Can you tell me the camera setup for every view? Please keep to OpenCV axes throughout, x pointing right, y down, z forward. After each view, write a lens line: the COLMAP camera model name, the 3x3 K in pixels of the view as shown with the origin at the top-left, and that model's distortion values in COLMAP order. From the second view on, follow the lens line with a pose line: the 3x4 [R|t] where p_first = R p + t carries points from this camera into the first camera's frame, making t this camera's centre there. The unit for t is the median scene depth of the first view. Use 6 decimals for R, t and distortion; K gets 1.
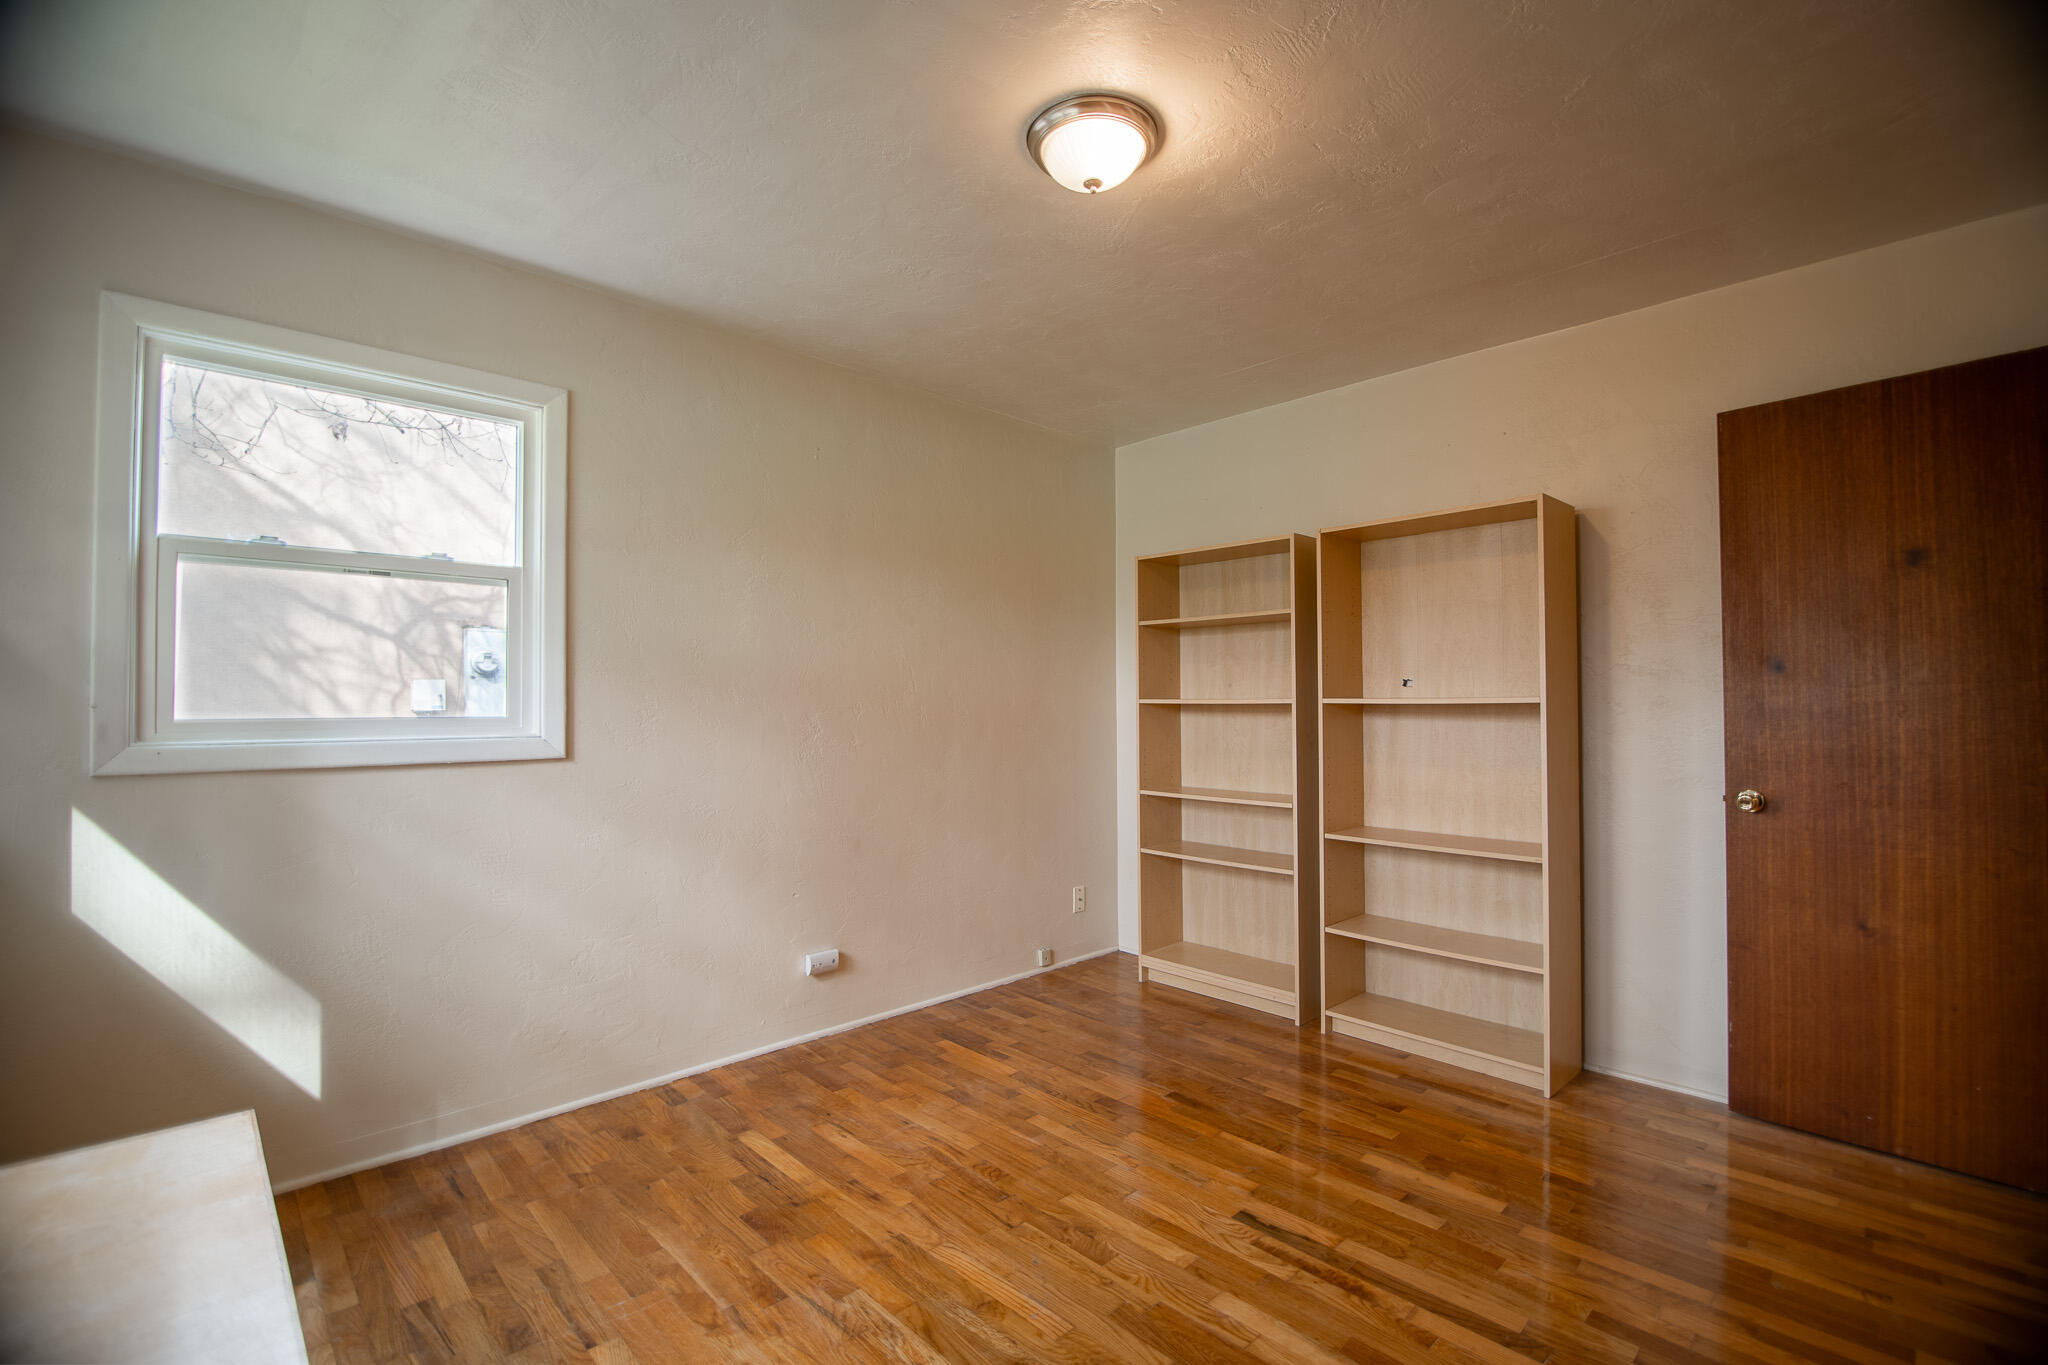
lens RADIAL K [[915.9, 0, 1011.4], [0, 915.9, 690.6], [0, 0, 1]] dist [-0.019148, -0.000825]
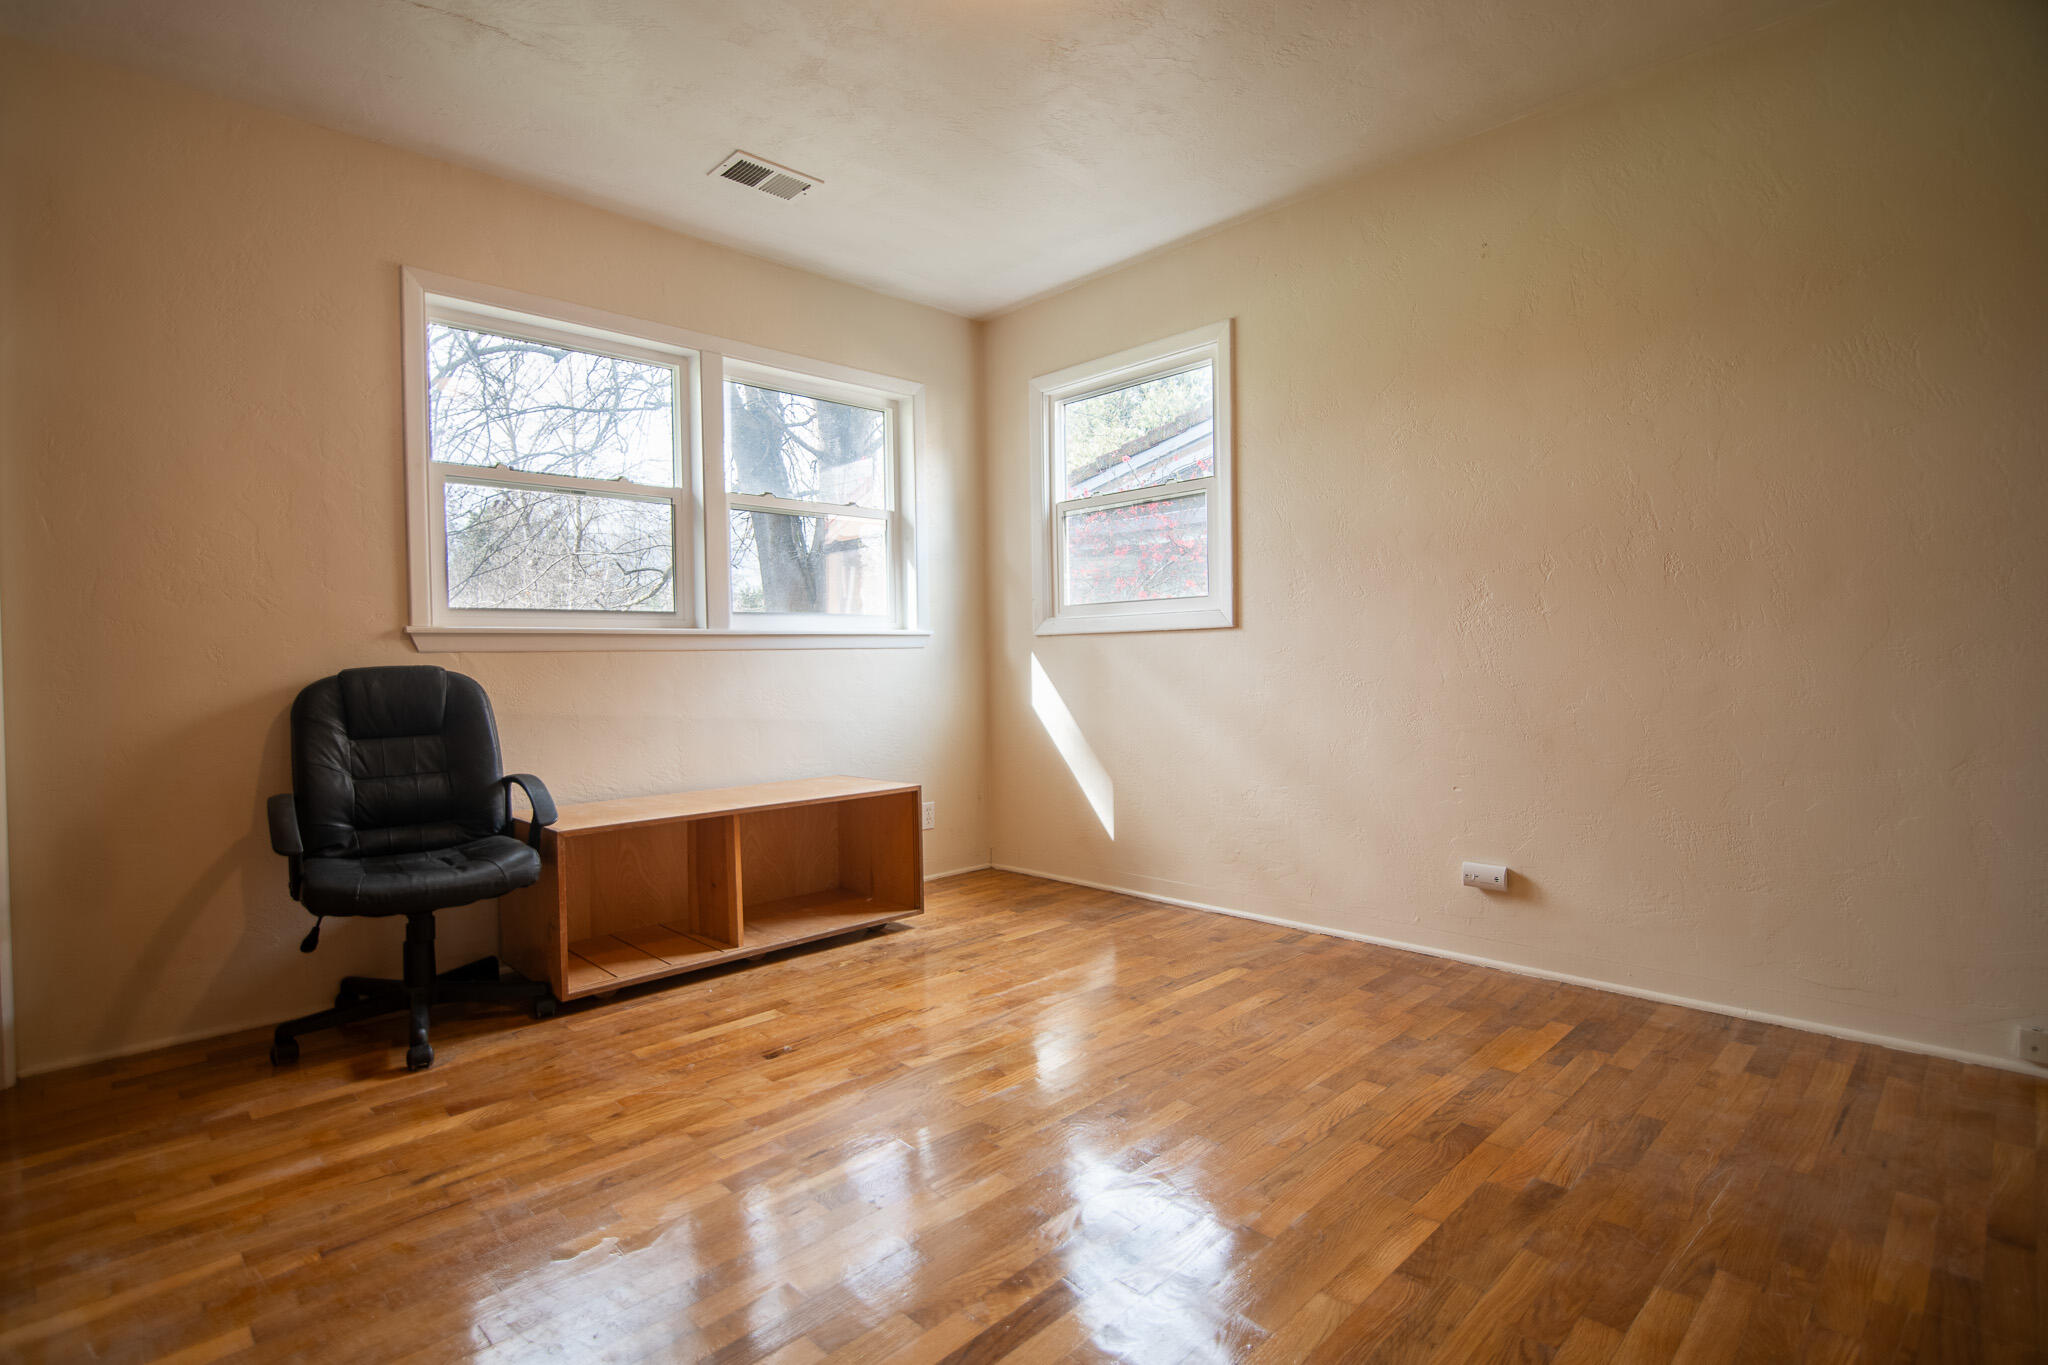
lens RADIAL K [[986.6, 0, 1010.4], [0, 986.6, 678.8], [0, 0, 1]] dist [0.010682, -0.016638]
pose [[0.006791, 0.026690, -0.999621, 0.849341], [0.034473, 0.999043, 0.026909, 0.100097], [0.999383, -0.034643, 0.005864, 0.715296]]
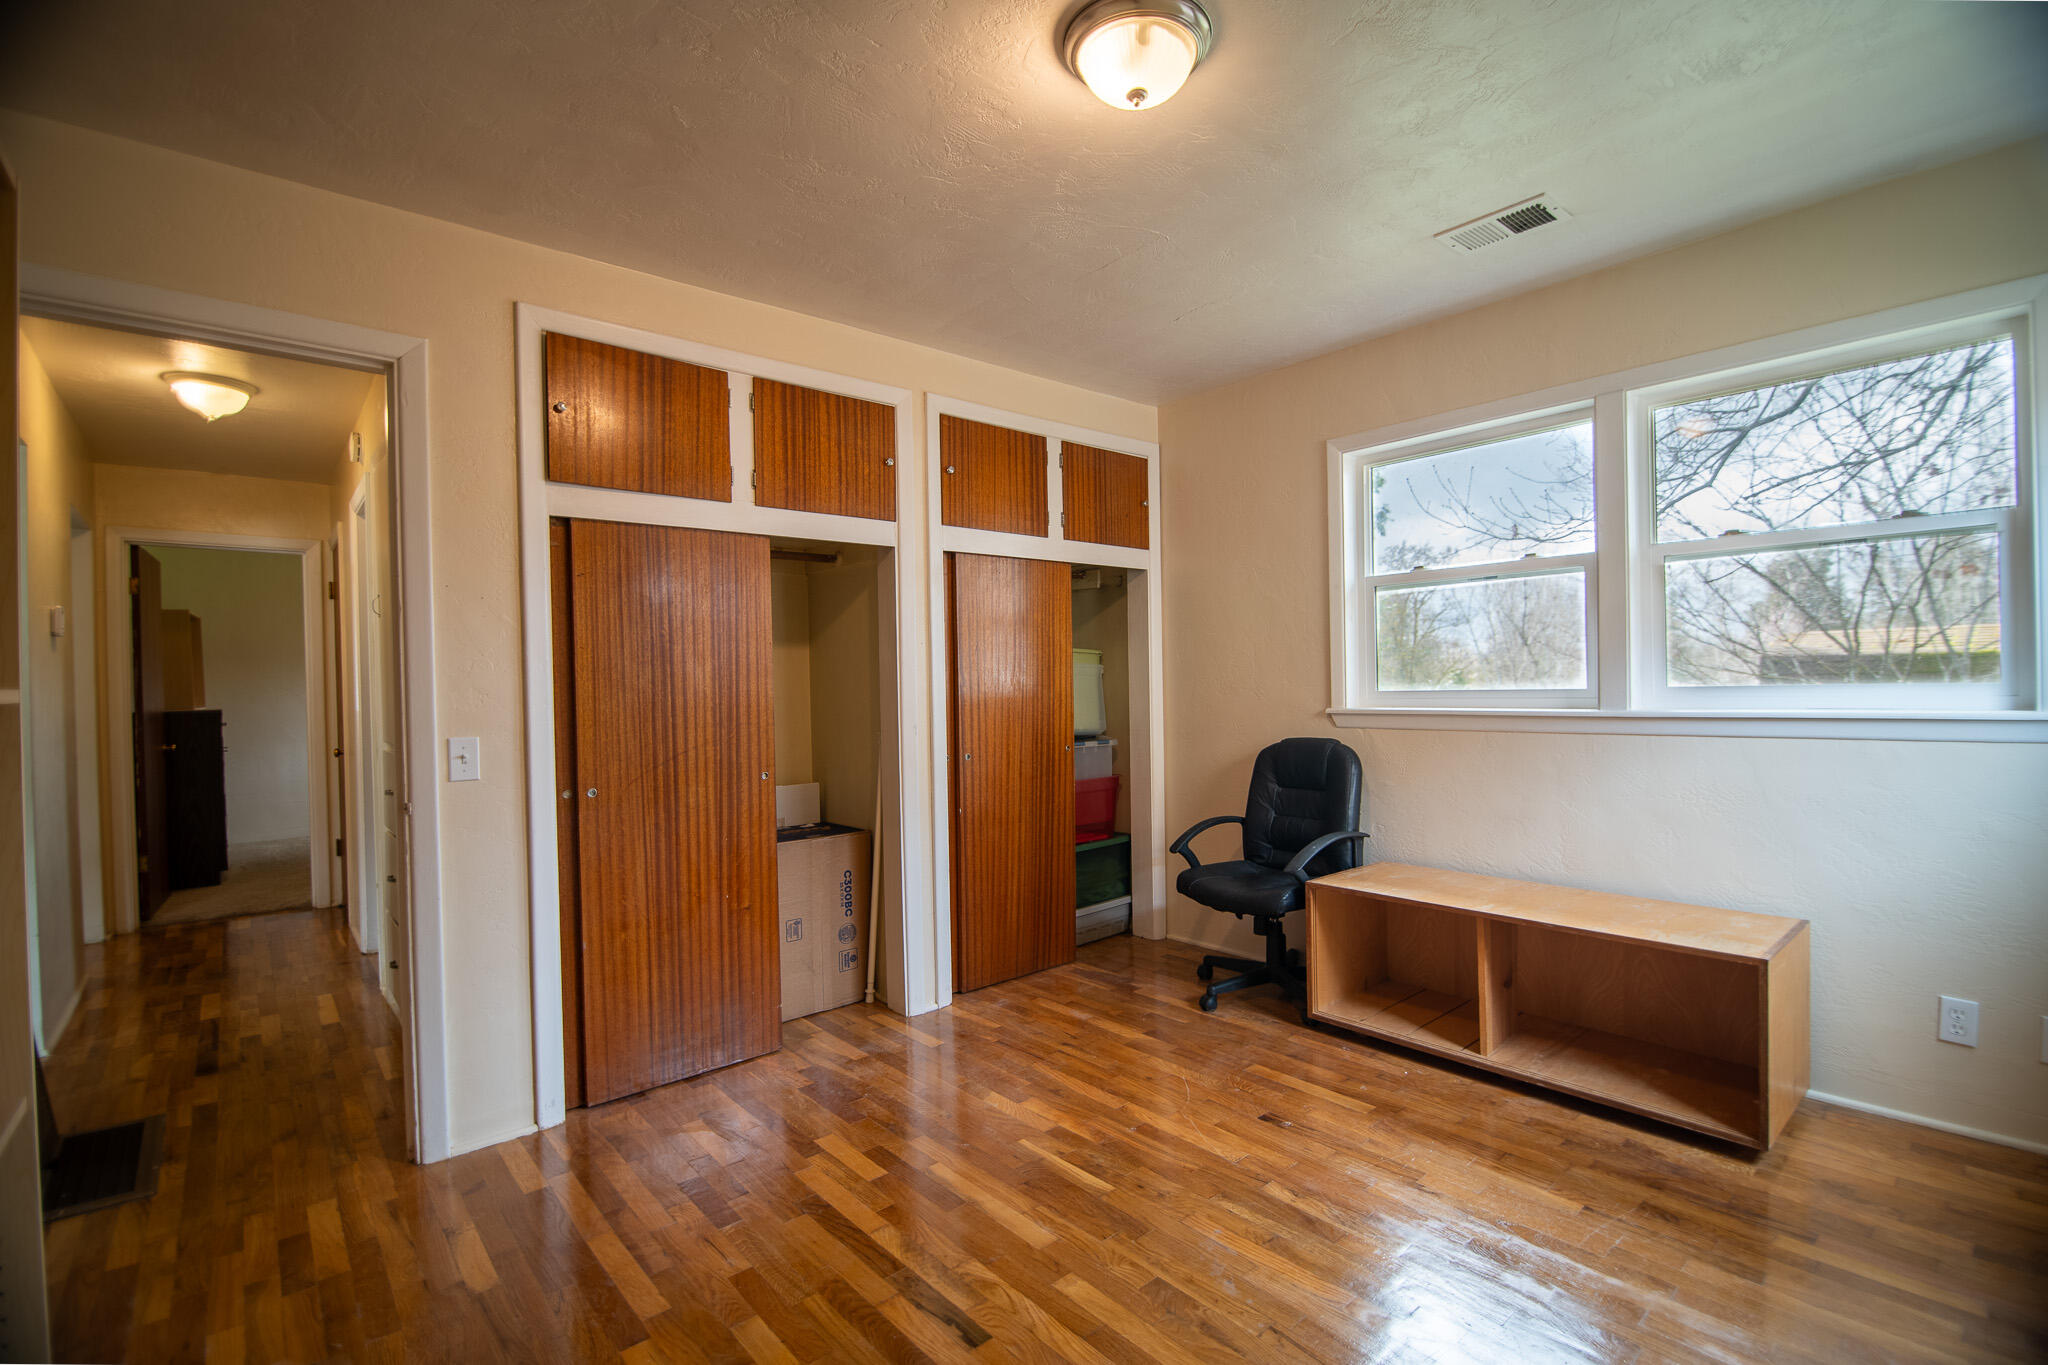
lens RADIAL K [[915.9, 0, 1011.4], [0, 915.9, 690.6], [0, 0, 1]] dist [-0.019148, -0.000825]
pose [[-0.998268, 0.025055, 0.053223, 0.138712], [0.024602, 0.999655, -0.009150, 0.021881], [-0.053434, -0.007824, -0.998541, 1.459402]]
